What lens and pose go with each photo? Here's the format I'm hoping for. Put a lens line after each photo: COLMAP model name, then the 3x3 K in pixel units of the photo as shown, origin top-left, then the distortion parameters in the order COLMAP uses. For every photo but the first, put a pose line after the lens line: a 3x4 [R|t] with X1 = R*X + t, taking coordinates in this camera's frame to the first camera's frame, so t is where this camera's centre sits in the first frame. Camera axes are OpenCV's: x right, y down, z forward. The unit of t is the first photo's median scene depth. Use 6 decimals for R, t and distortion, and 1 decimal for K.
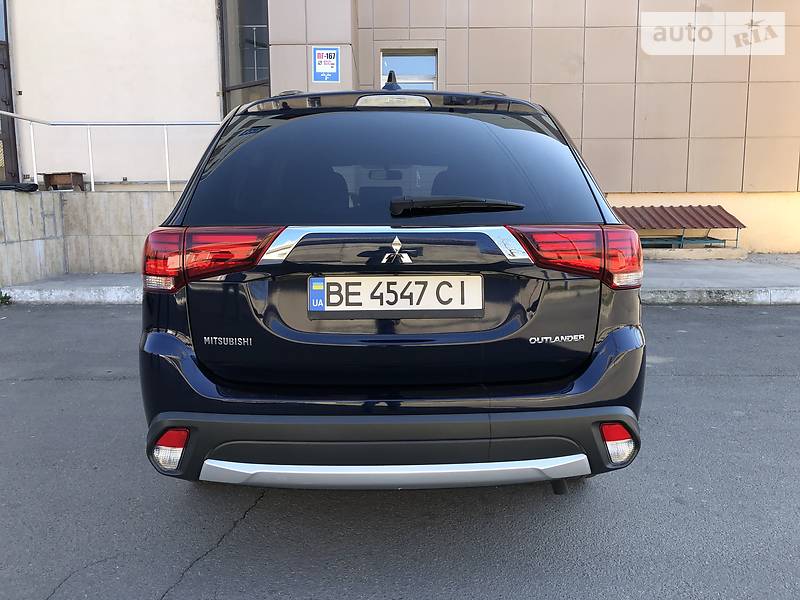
lens RADIAL K [[647.2, 0, 405.1], [0, 647.2, 297.8], [0, 0, 1]] dist [0.042856, -0.063462]
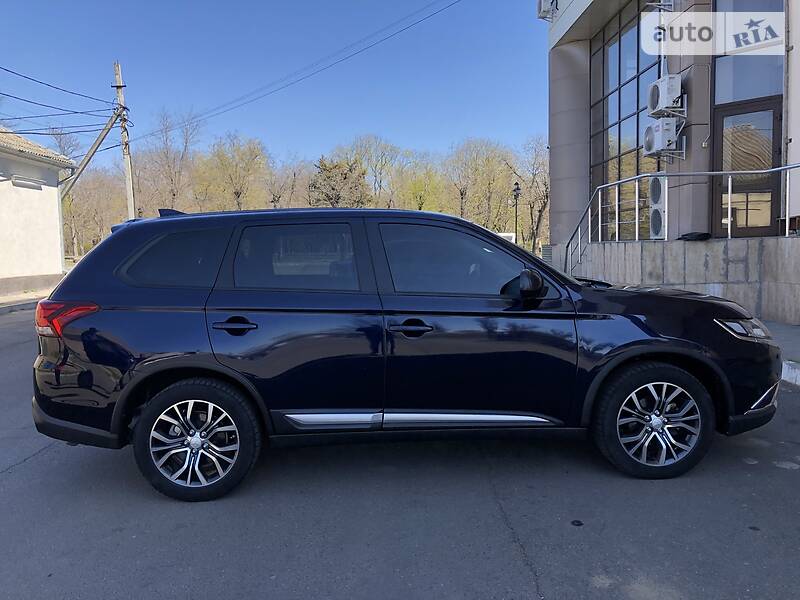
lens RADIAL K [[647.2, 0, 405.1], [0, 647.2, 297.8], [0, 0, 1]] dist [0.042856, -0.063462]
pose [[0.030896, 0.084751, -0.995923, 0.484417], [-0.121316, 0.989350, 0.080428, -0.086274], [0.992133, 0.118336, 0.040849, 0.425499]]
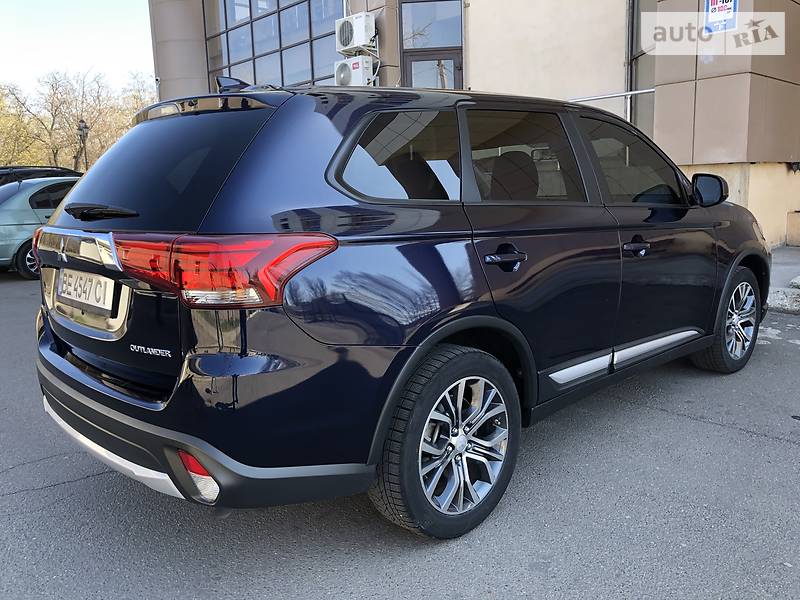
lens RADIAL K [[647.2, 0, 405.1], [0, 647.2, 297.8], [0, 0, 1]] dist [0.042856, -0.063462]
pose [[0.663508, 0.113968, -0.739438, 0.256724], [-0.080554, 0.993467, 0.080839, -0.026374], [0.743820, 0.005928, 0.668353, 0.134863]]
